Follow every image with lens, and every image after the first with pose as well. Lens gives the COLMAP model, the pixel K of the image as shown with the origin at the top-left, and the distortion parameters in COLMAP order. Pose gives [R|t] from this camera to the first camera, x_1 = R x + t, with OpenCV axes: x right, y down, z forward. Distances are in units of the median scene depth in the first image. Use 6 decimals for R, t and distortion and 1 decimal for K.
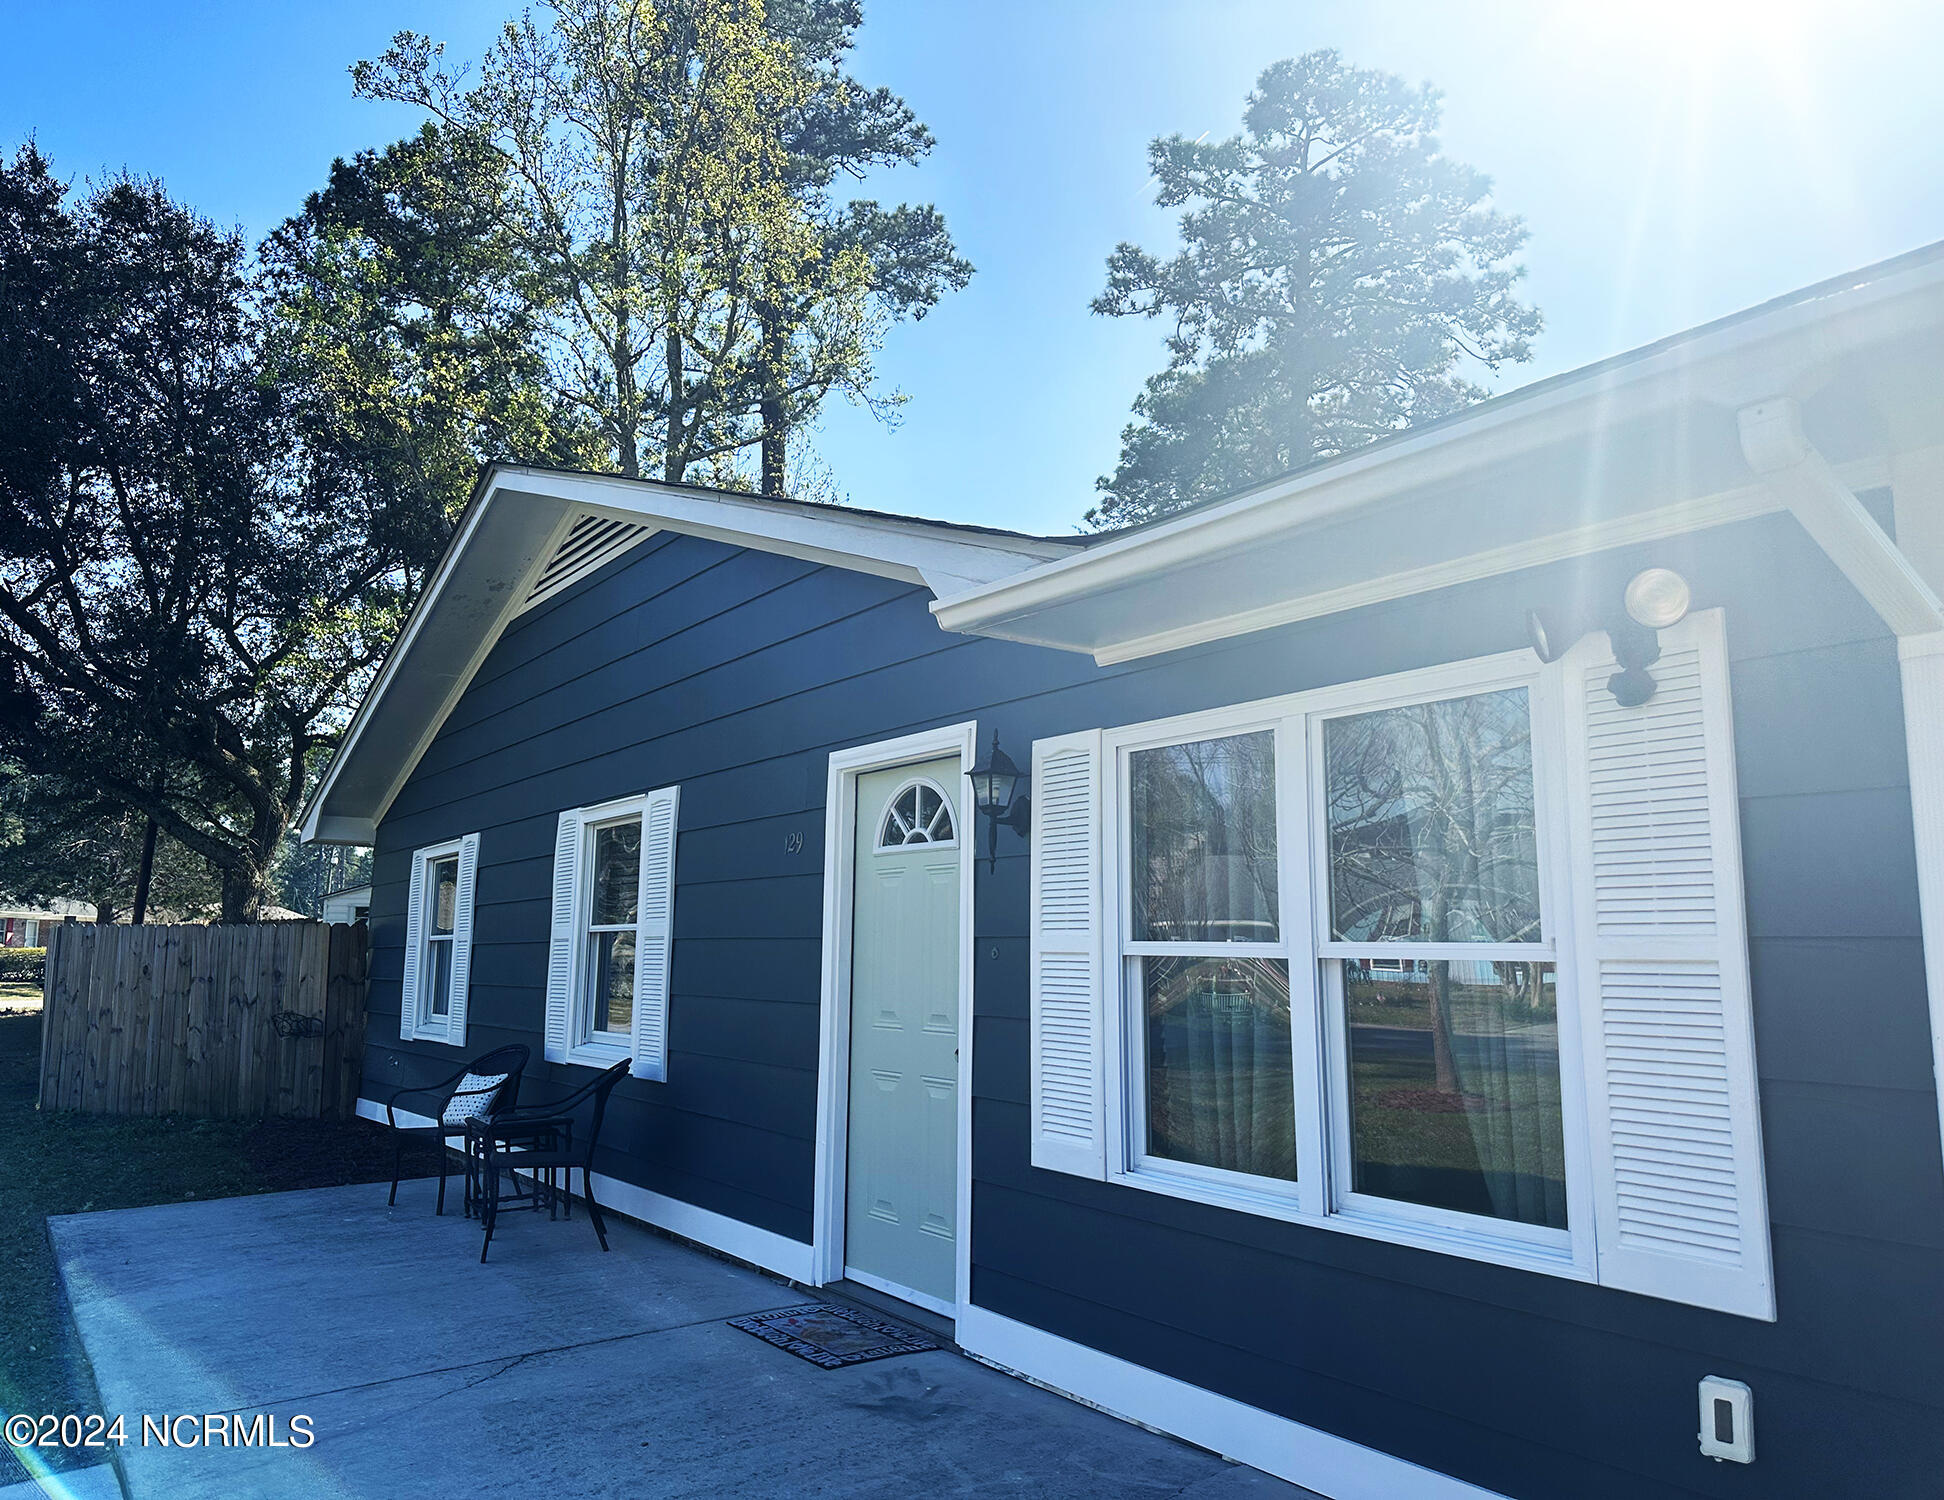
lens RADIAL K [[1421.3, 0, 972.0], [0, 1421.3, 750.0], [0, 0, 1]] dist [0.113193, -0.200945]
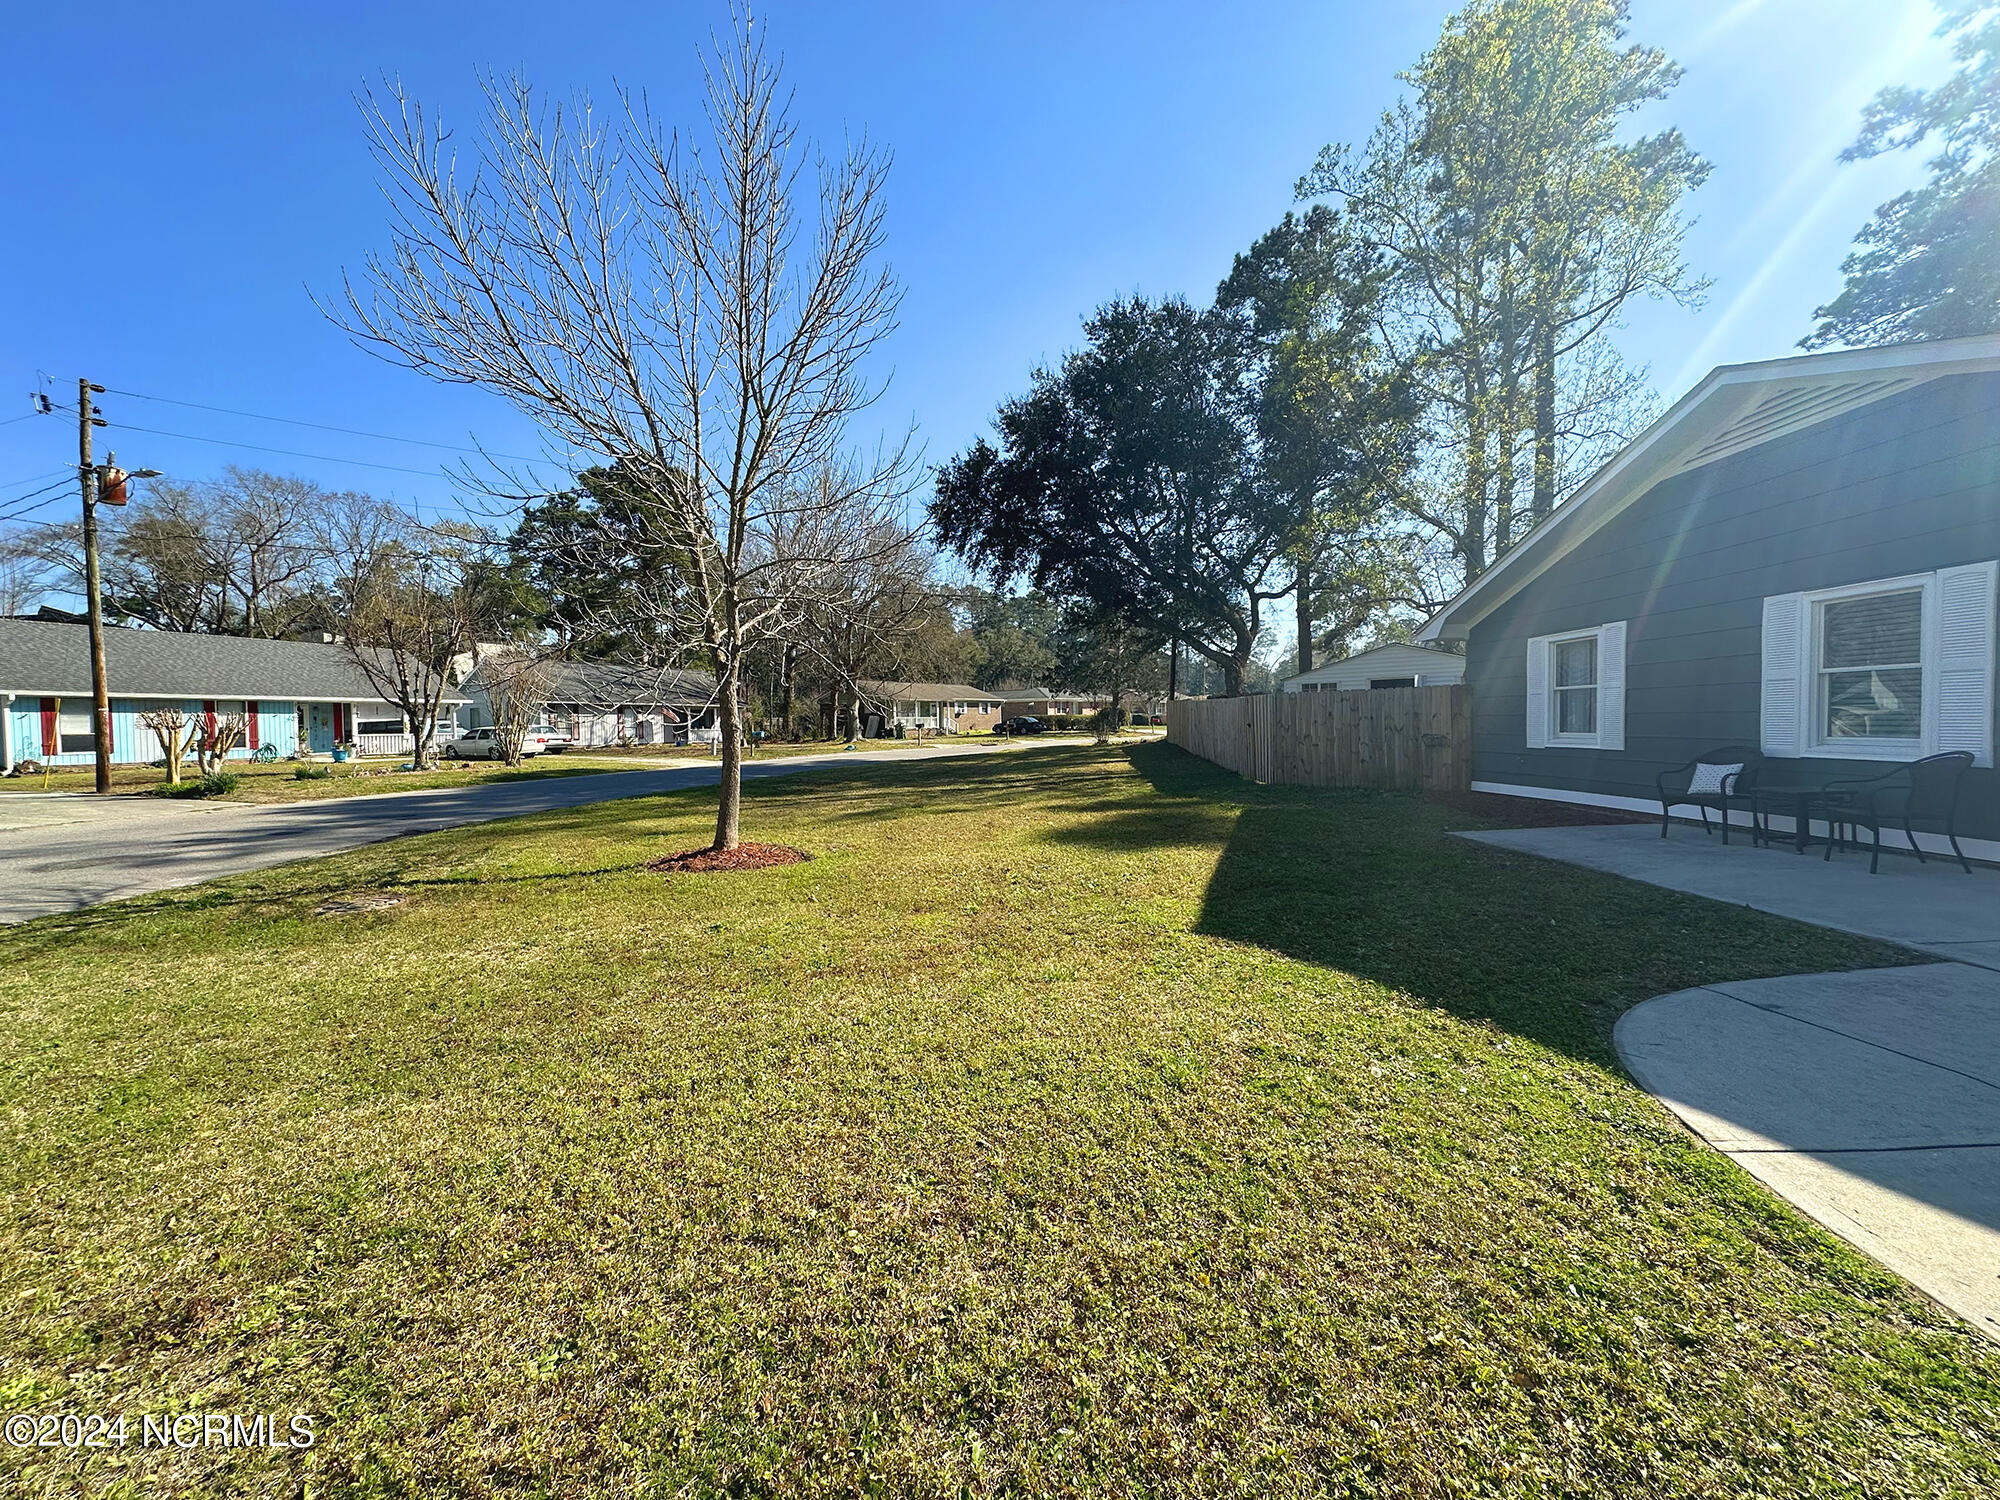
lens RADIAL K [[801.1, 0, 1000.0], [0, 801.1, 750.0], [0, 0, 1]] dist [-0.001305, -0.000222]
pose [[0.814481, -0.008867, -0.580122, -0.123704], [0.119385, 0.981048, 0.152620, -0.006690], [0.567774, -0.193564, 0.800103, -0.047501]]
